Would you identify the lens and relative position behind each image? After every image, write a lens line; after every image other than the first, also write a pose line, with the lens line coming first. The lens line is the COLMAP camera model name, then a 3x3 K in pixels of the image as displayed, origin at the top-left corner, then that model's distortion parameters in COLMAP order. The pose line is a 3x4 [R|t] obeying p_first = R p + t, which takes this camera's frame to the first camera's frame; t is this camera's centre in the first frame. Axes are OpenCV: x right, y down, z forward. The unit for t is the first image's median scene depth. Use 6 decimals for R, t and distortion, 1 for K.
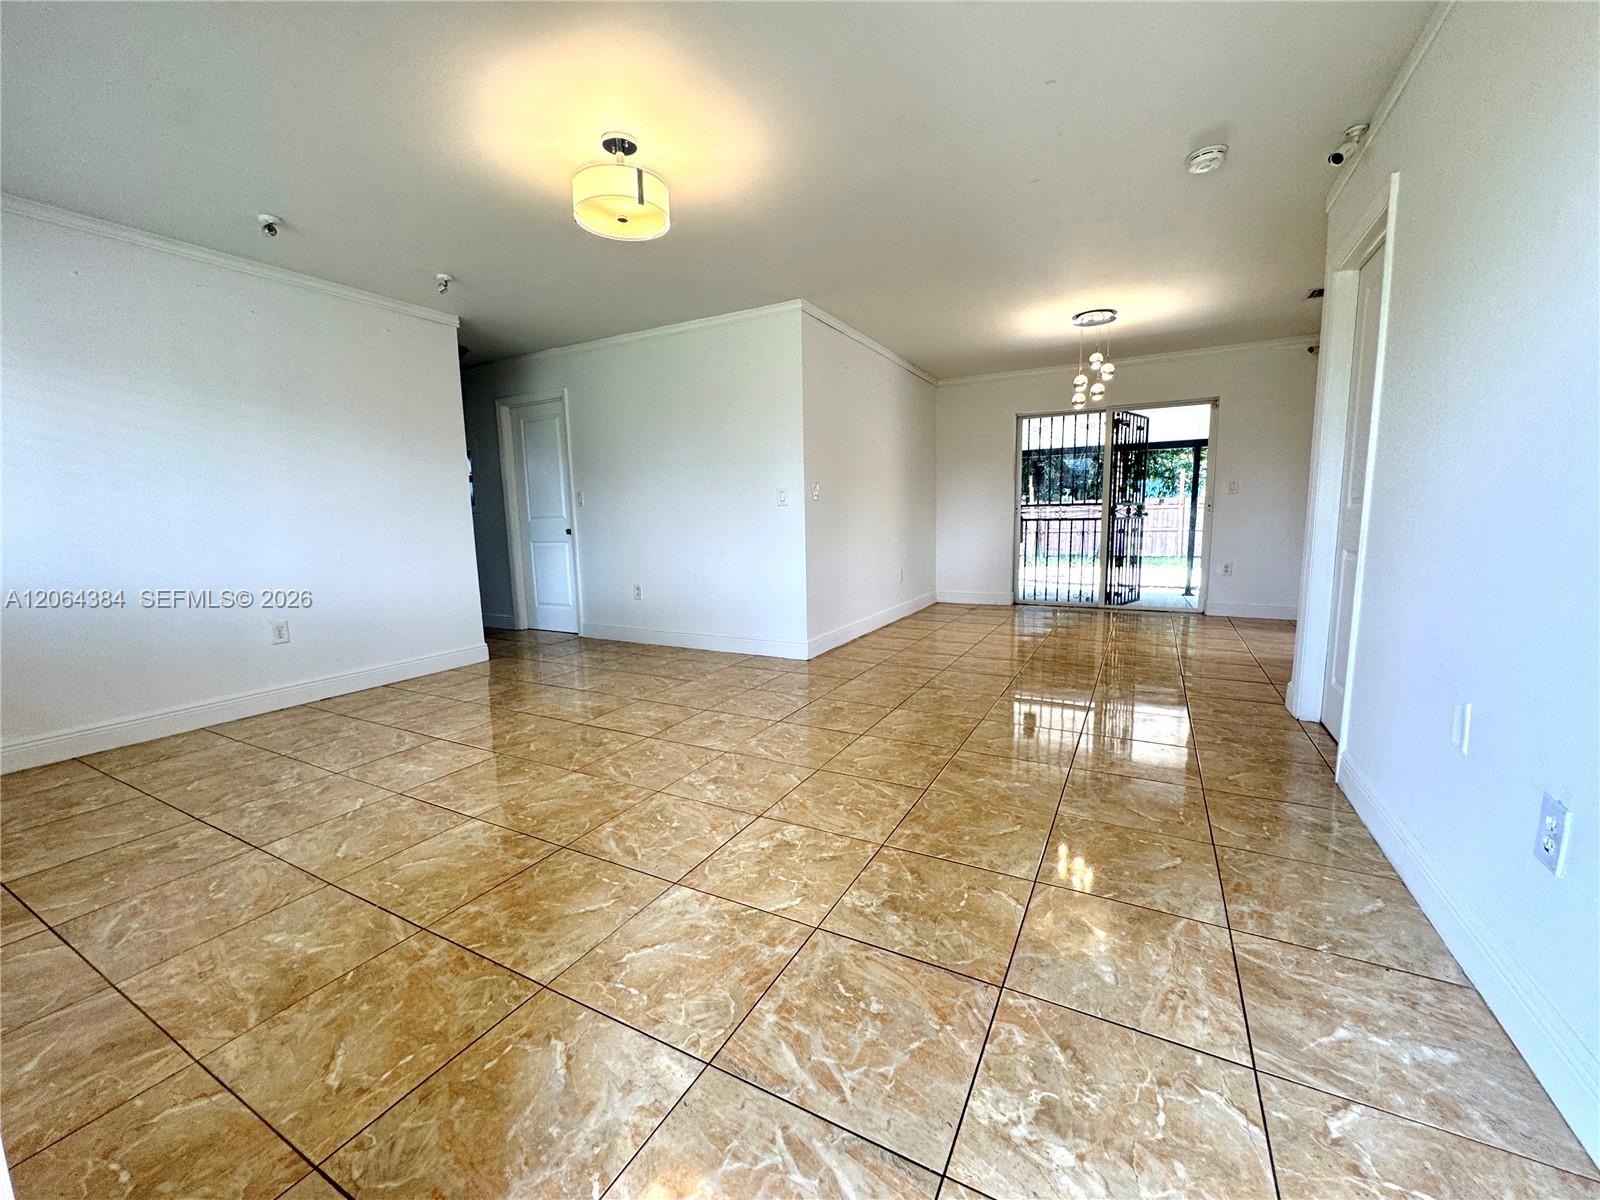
lens RADIAL K [[642.1, 0, 795.5], [0, 642.1, 602.8], [0, 0, 1]] dist [-0.003908, 0.000971]
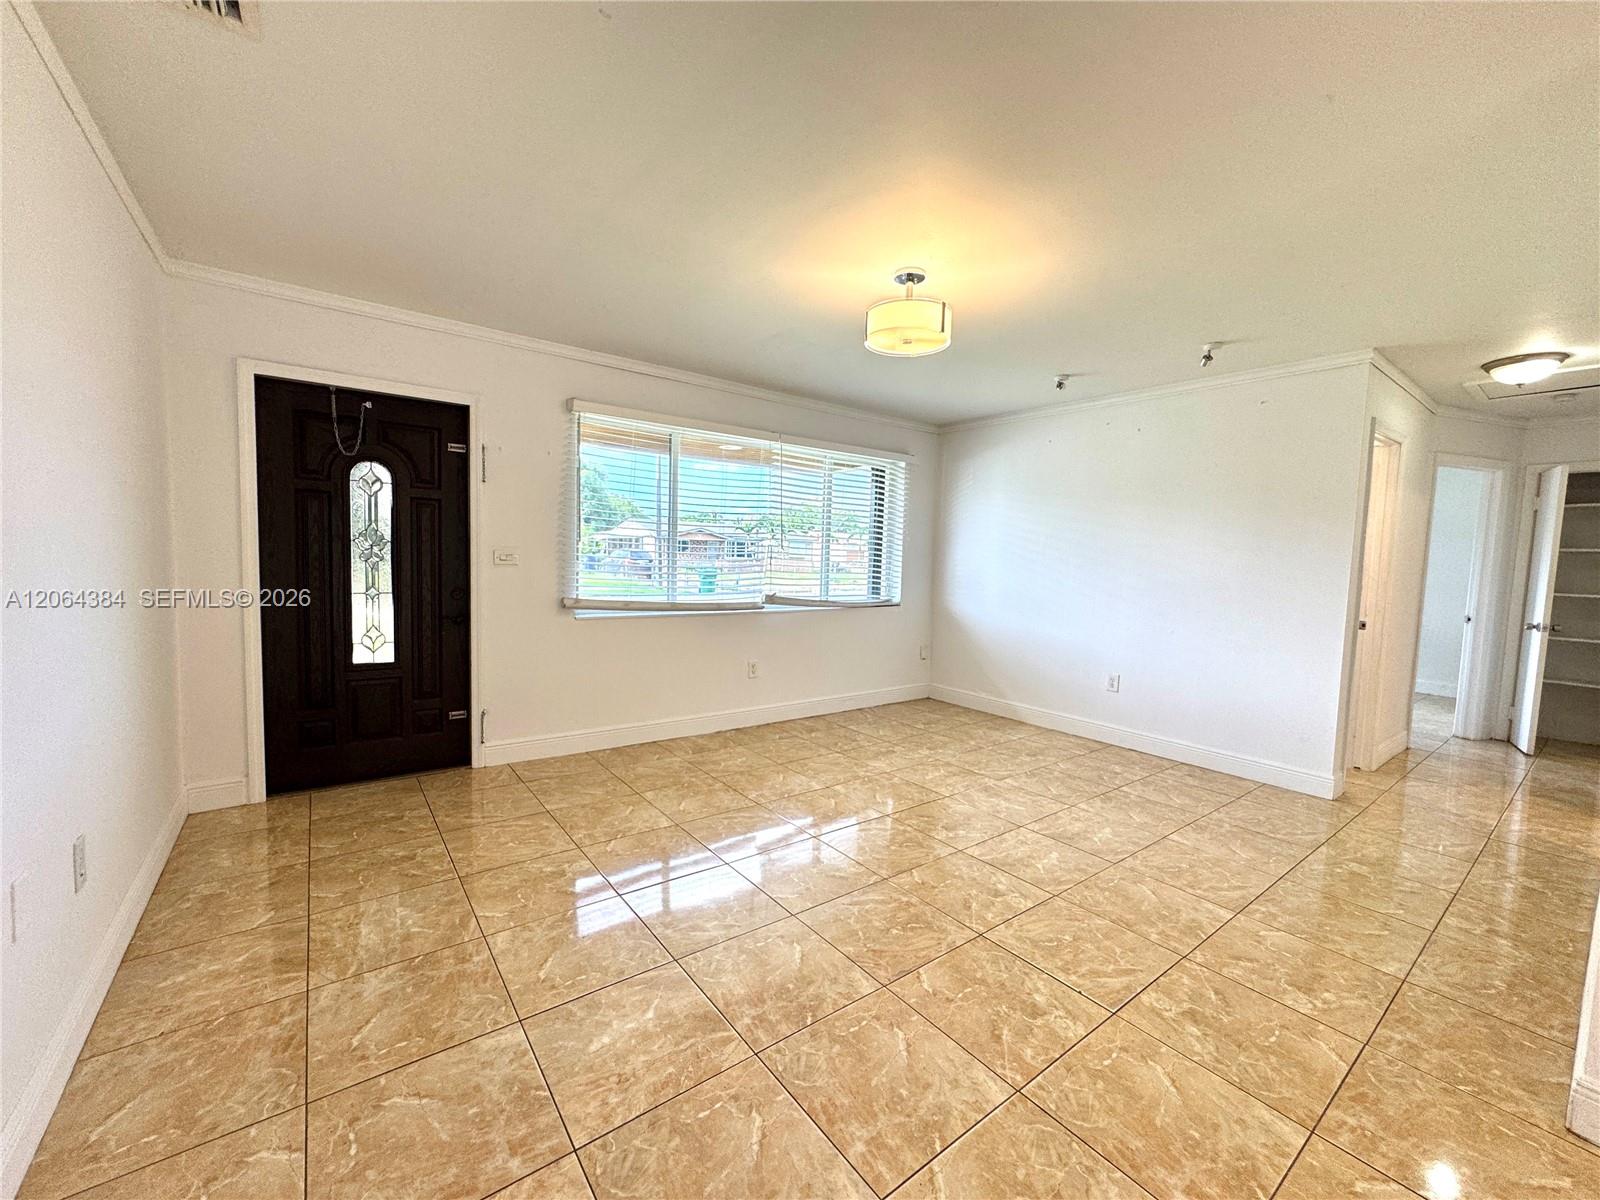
lens RADIAL K [[642.1, 0, 800.7], [0, 642.1, 601.6], [0, 0, 1]] dist [-0.003908, 0.000971]
pose [[-0.412479, 0.074421, -0.907922, 0.730044], [-0.146233, 0.978323, 0.146627, -0.260839], [0.899154, 0.193249, -0.392654, 1.181846]]
